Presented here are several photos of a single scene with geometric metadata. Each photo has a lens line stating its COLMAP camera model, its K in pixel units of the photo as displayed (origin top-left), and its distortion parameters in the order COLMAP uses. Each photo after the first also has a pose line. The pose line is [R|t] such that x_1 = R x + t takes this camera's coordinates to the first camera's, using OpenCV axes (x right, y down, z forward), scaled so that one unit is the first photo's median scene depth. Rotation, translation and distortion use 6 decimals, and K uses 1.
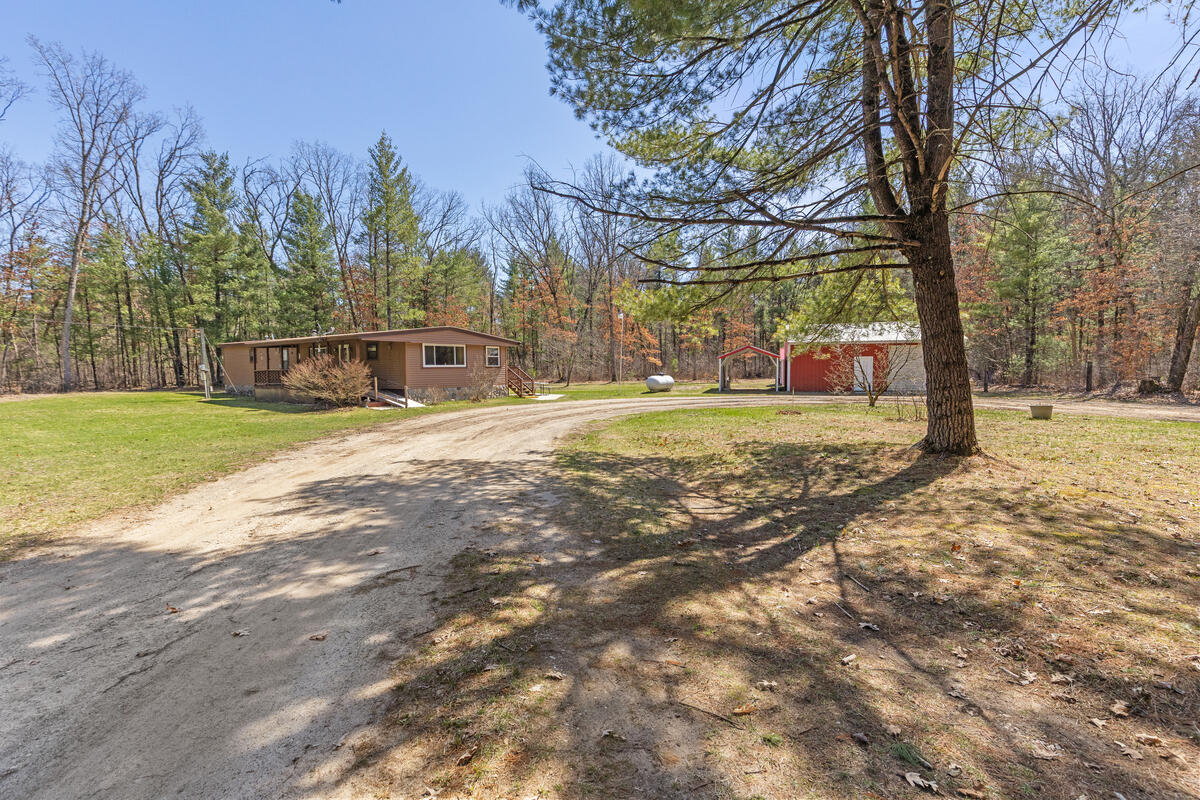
lens RADIAL K [[545.2, 0, 599.6], [0, 545.2, 402.6], [0, 0, 1]] dist [-0.005091, 0.000643]
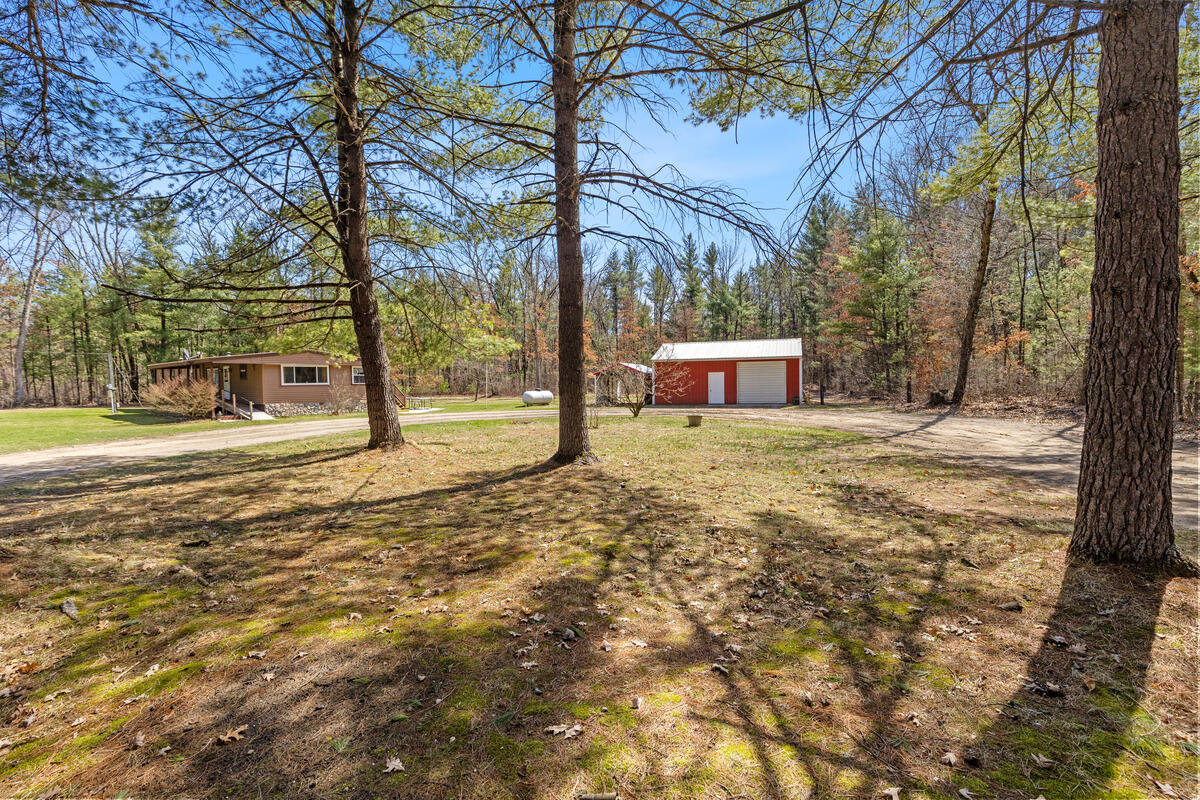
lens RADIAL K [[545.2, 0, 599.4], [0, 545.2, 406.5], [0, 0, 1]] dist [-0.005091, 0.000643]
pose [[0.999196, -0.004950, -0.039796, 0.373517], [0.004210, 0.999817, -0.018666, 0.004237], [0.039881, 0.018484, 0.999033, -0.123742]]
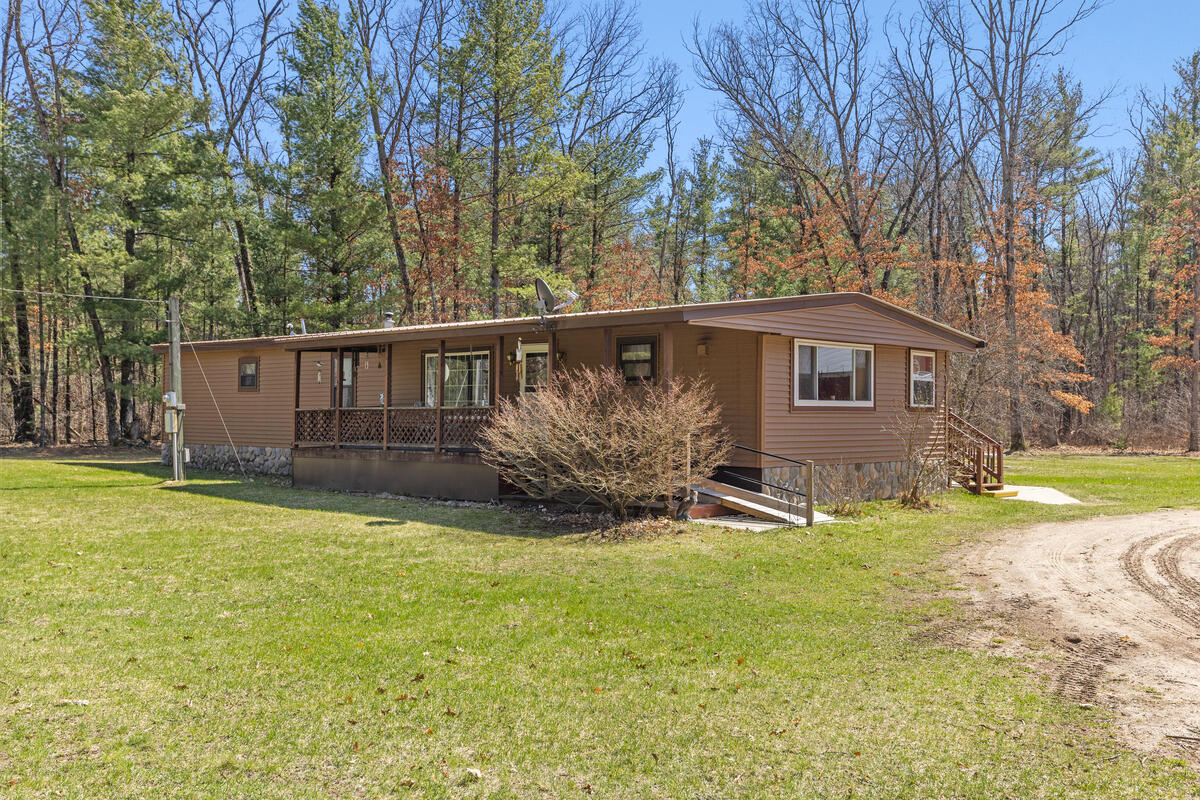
lens RADIAL K [[1153.0, 0, 595.7], [0, 1153.0, 401.0], [0, 0, 1]] dist [0.084307, 0.000000]
pose [[0.989513, 0.012462, -0.143902, -0.320611], [-0.023280, 0.997006, -0.073741, -0.009442], [0.142552, 0.076318, 0.986841, 0.226458]]
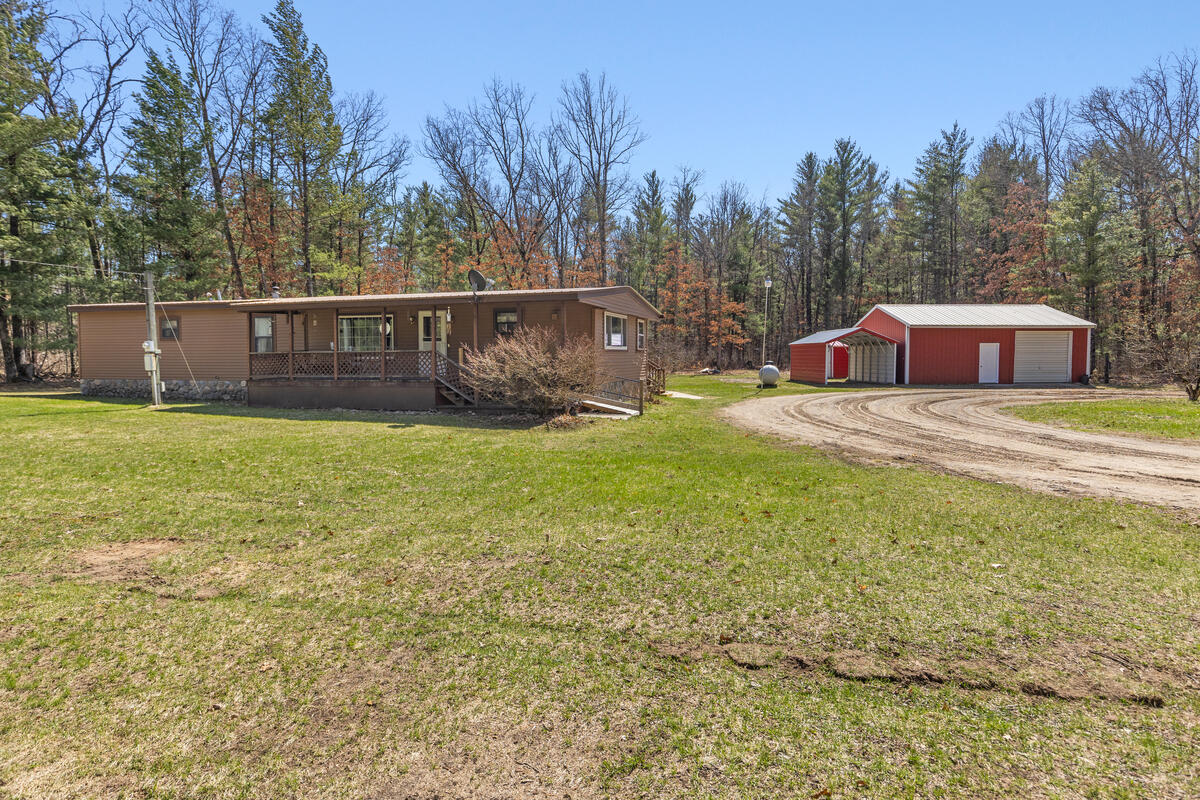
lens RADIAL K [[663.4, 0, 600.7], [0, 663.4, 396.3], [0, 0, 1]] dist [-0.004654, -0.001674]
pose [[0.950690, -0.012389, 0.309896, -0.528274], [0.013968, 0.999898, -0.002877, -0.008007], [-0.309829, 0.007064, 0.950766, 0.254951]]
